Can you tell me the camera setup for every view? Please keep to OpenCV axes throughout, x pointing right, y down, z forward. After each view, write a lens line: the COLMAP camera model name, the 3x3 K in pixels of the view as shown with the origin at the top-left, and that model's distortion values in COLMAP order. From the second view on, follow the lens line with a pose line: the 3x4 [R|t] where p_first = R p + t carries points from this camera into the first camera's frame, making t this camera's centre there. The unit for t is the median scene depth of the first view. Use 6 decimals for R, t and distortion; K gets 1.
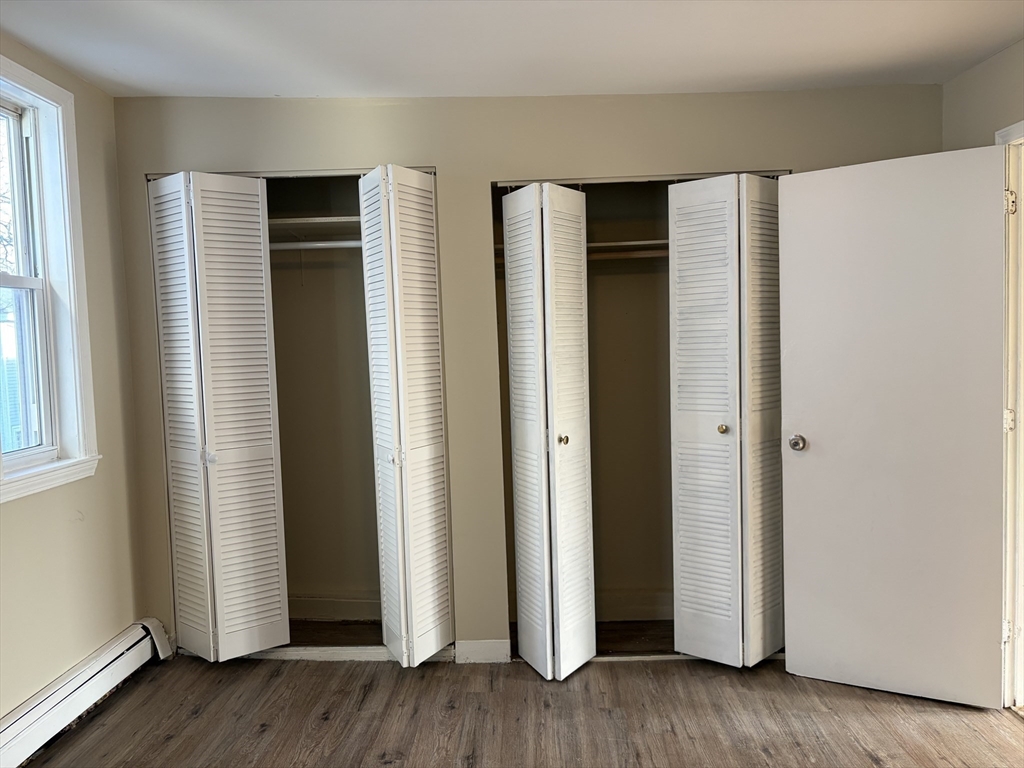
lens RADIAL K [[780.4, 0, 515.9], [0, 780.4, 386.1], [0, 0, 1]] dist [0.058877, -0.052146]
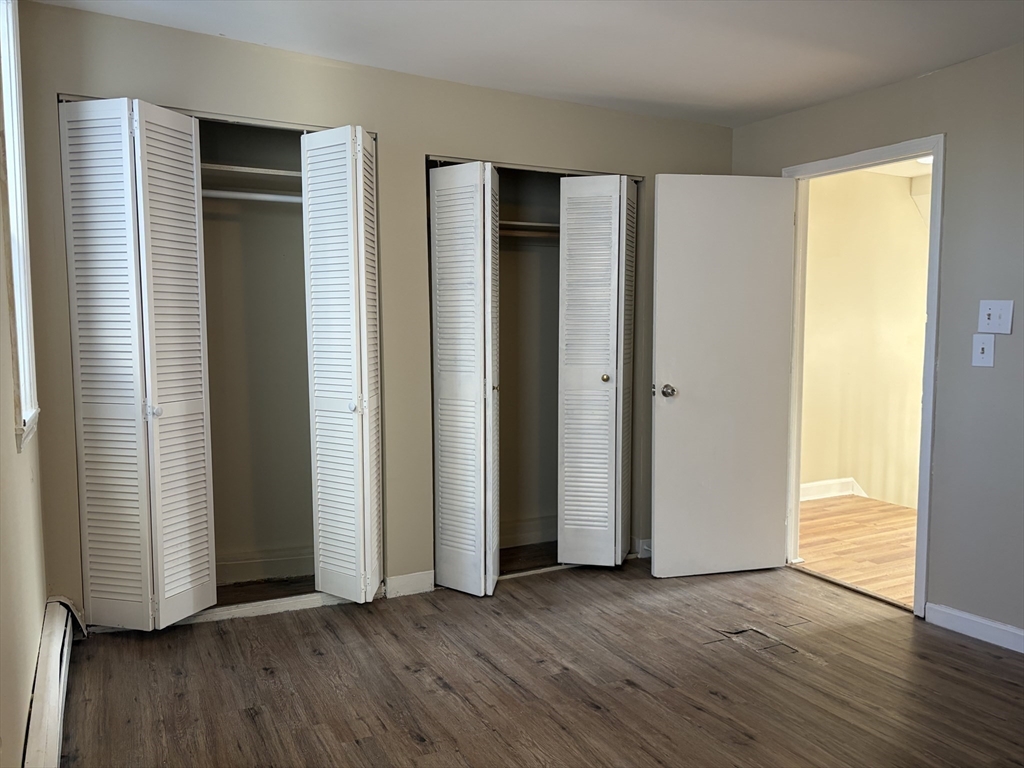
lens RADIAL K [[780.4, 0, 514.4], [0, 780.4, 386.1], [0, 0, 1]] dist [0.058877, -0.052146]
pose [[0.875555, -0.009757, 0.483020, -0.456416], [0.004223, 0.999912, 0.012543, 0.050095], [-0.483100, -0.008942, 0.875520, -0.024914]]
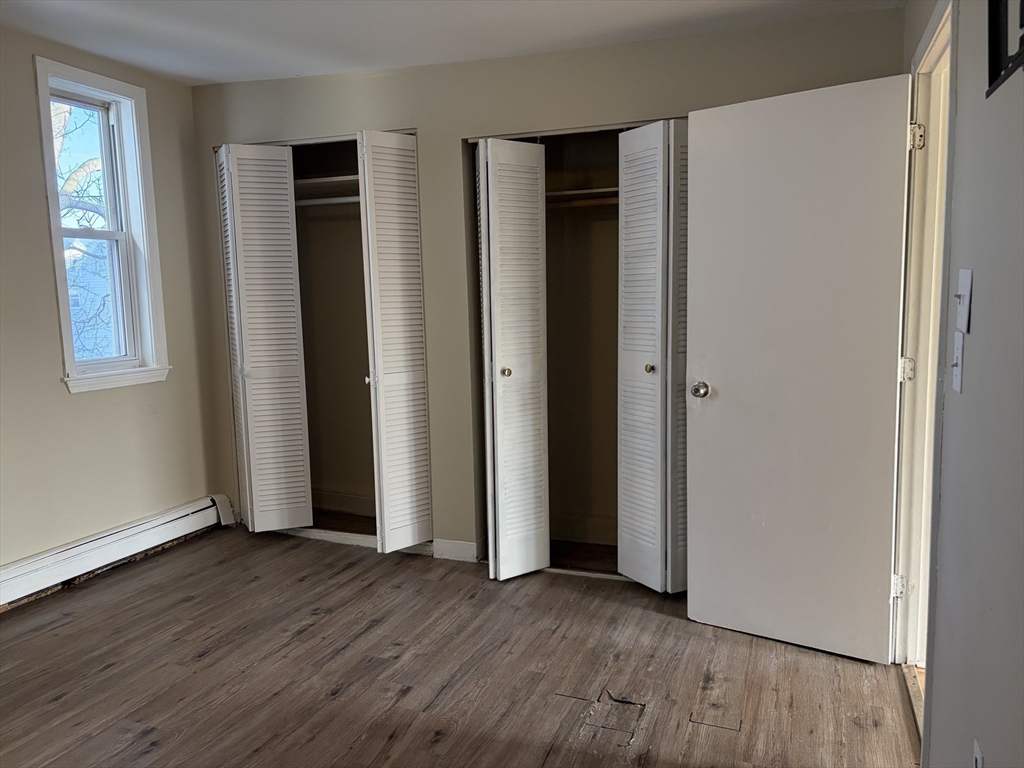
lens RADIAL K [[780.4, 0, 517.7], [0, 780.4, 387.7], [0, 0, 1]] dist [0.058877, -0.052146]
pose [[0.941637, 0.053081, -0.332420, 0.434986], [-0.030139, 0.996818, 0.073798, 0.007838], [0.335279, -0.059472, 0.940240, -0.048007]]
